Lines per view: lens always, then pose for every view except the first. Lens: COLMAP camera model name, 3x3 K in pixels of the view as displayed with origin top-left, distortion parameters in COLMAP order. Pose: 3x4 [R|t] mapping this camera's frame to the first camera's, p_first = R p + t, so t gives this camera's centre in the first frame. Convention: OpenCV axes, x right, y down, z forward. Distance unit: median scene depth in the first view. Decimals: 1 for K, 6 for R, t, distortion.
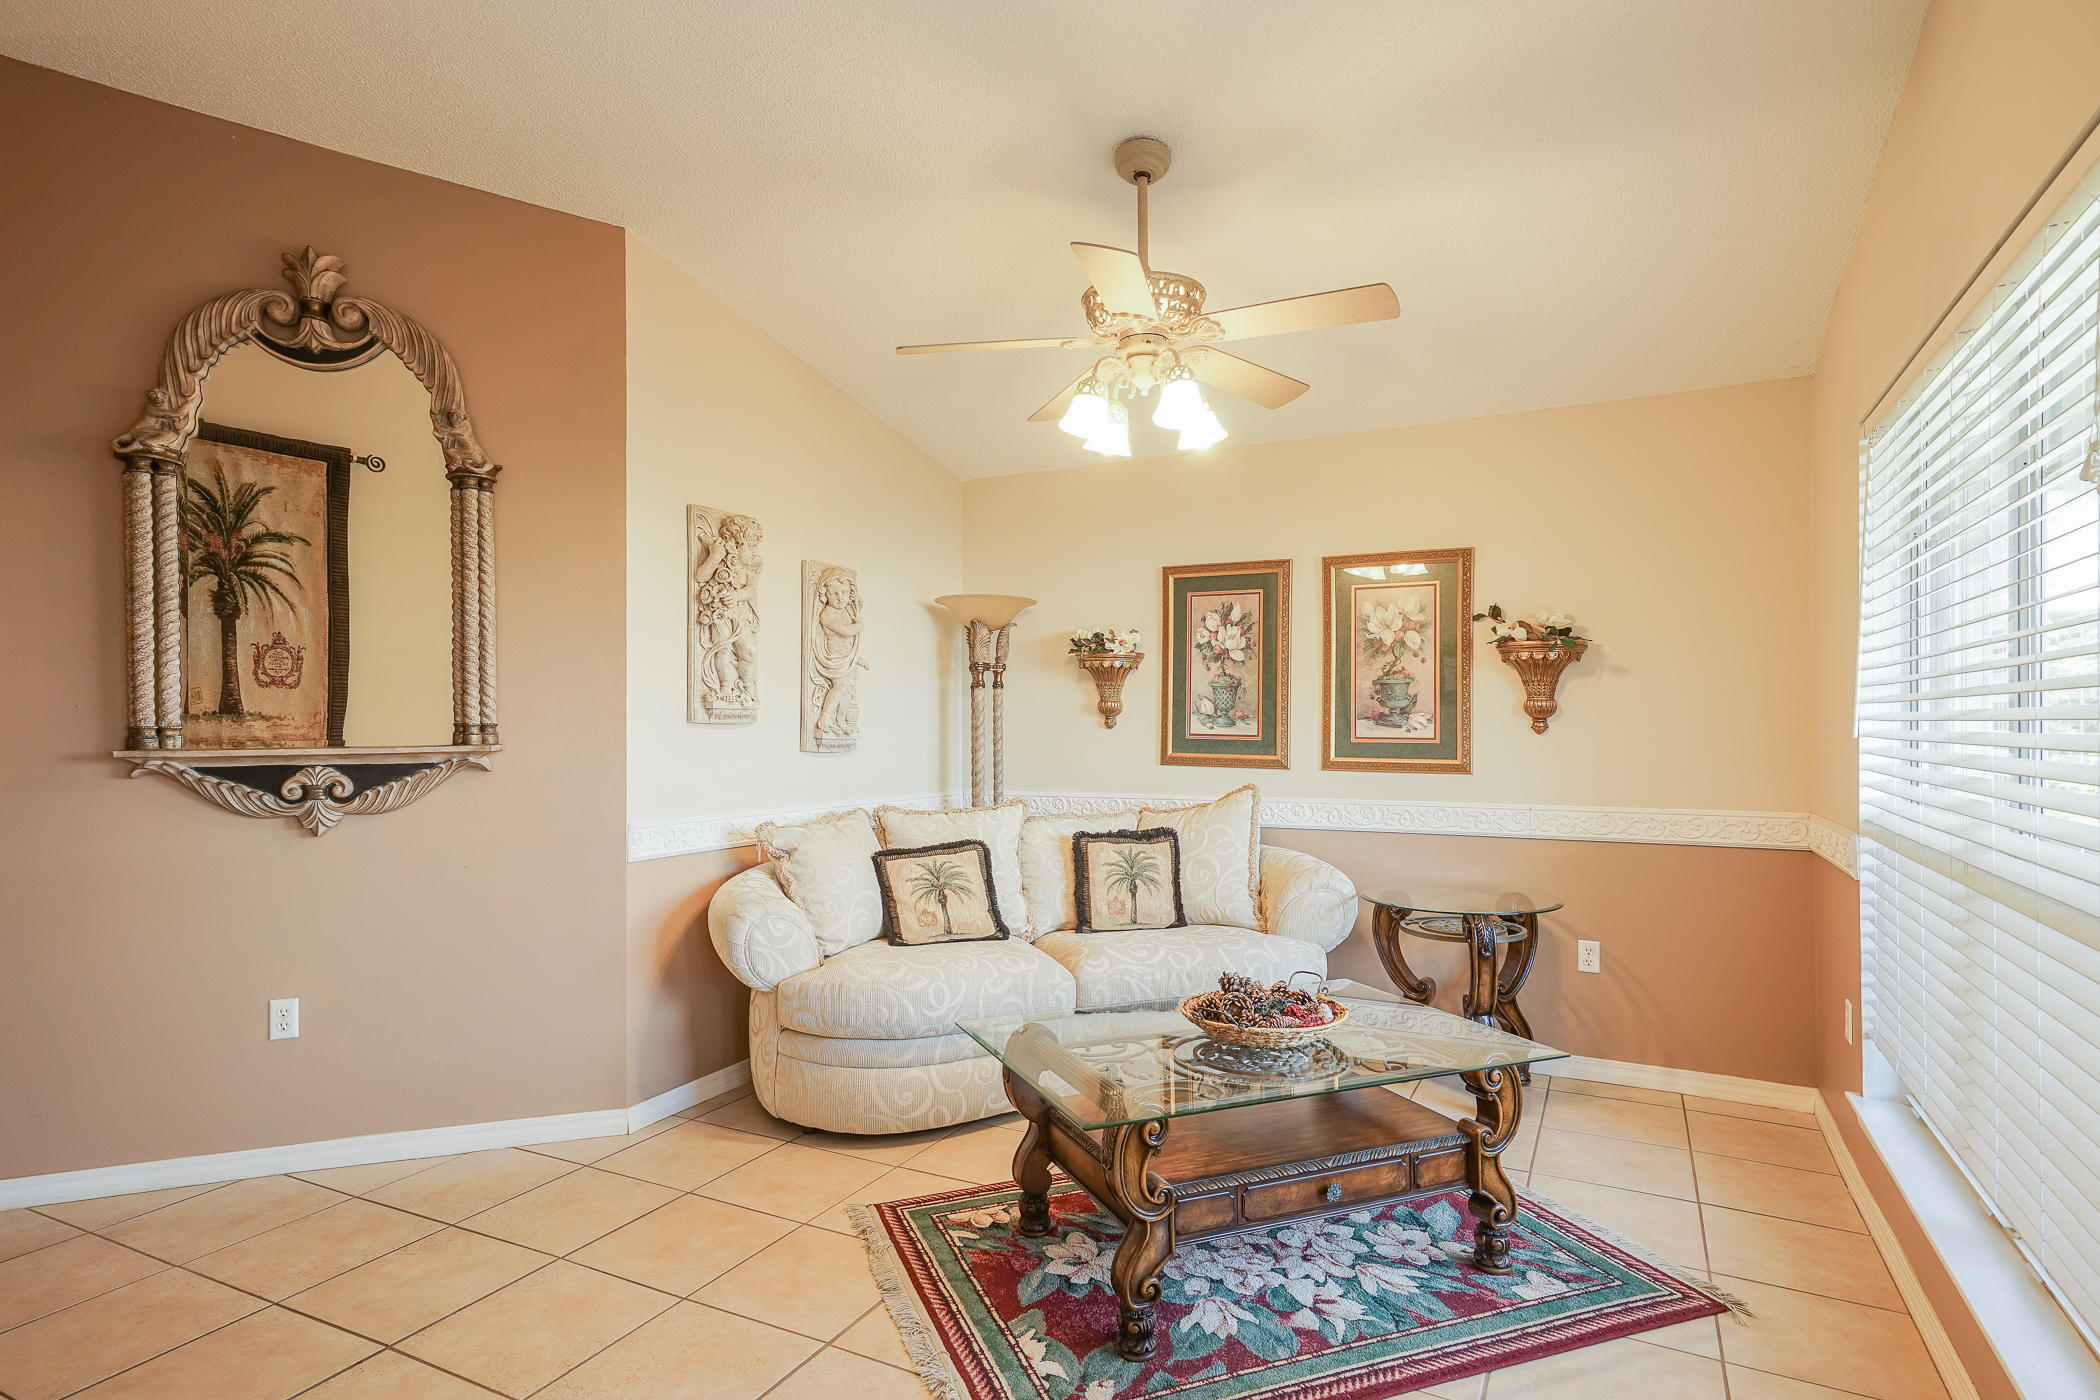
lens RADIAL K [[1068.1, 0, 1071.2], [0, 1068.1, 704.4], [0, 0, 1]] dist [-0.017230, 0.017993]
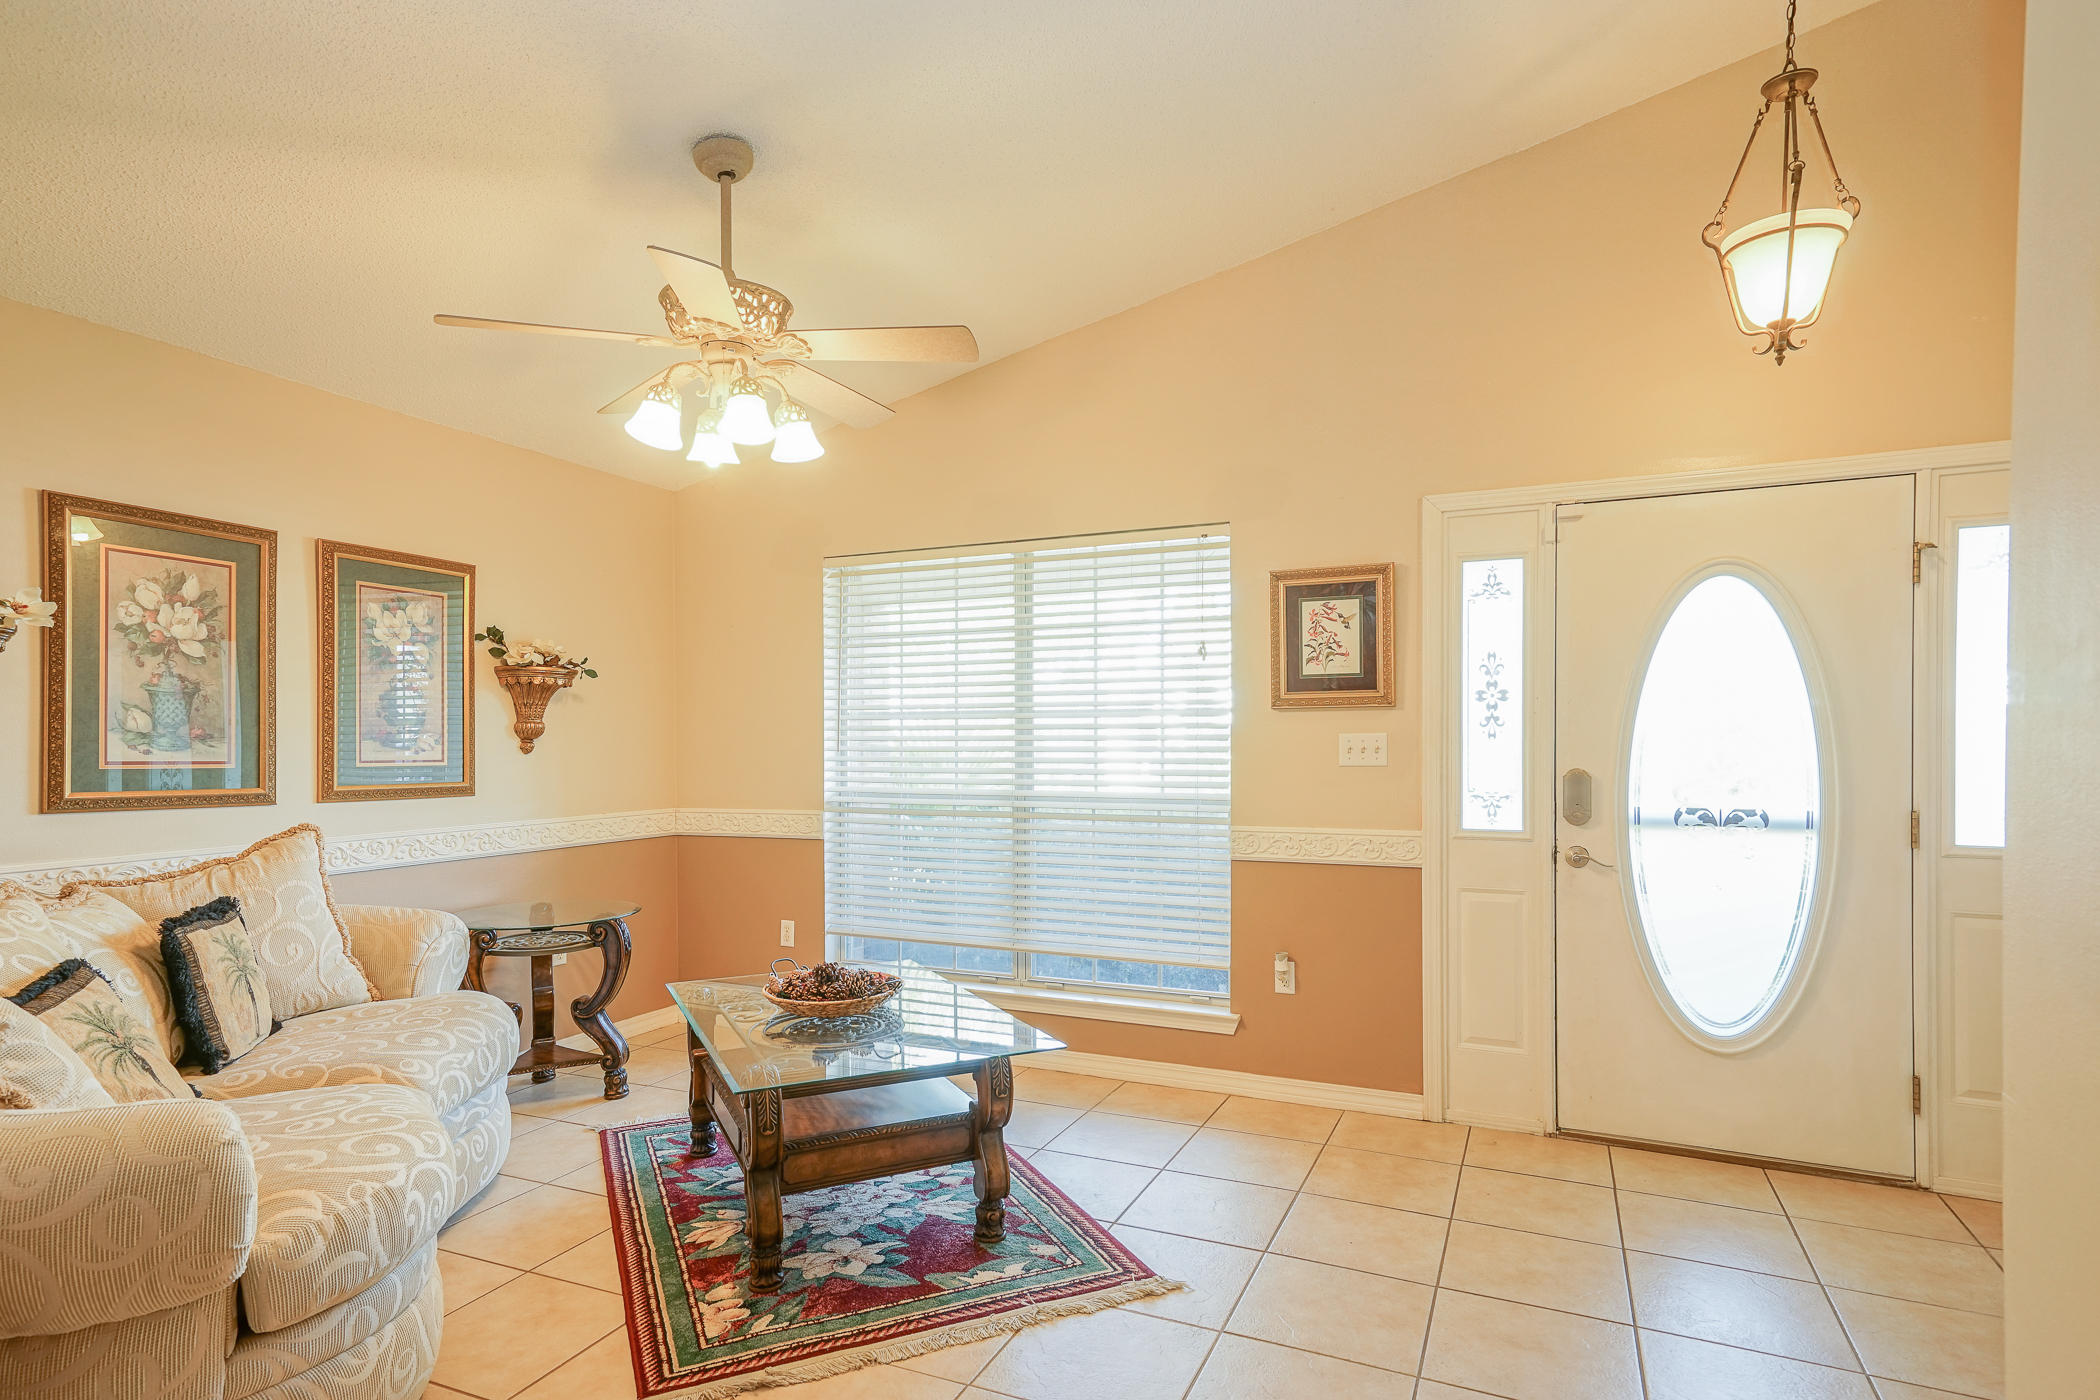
lens RADIAL K [[1068.1, 0, 1071.2], [0, 1068.1, 704.4], [0, 0, 1]] dist [-0.017230, 0.017993]
pose [[-0.053653, 0.036282, 0.997900, -0.634714], [-0.011899, 0.999245, -0.036971, 0.010909], [-0.998489, -0.013858, -0.053181, 0.503922]]
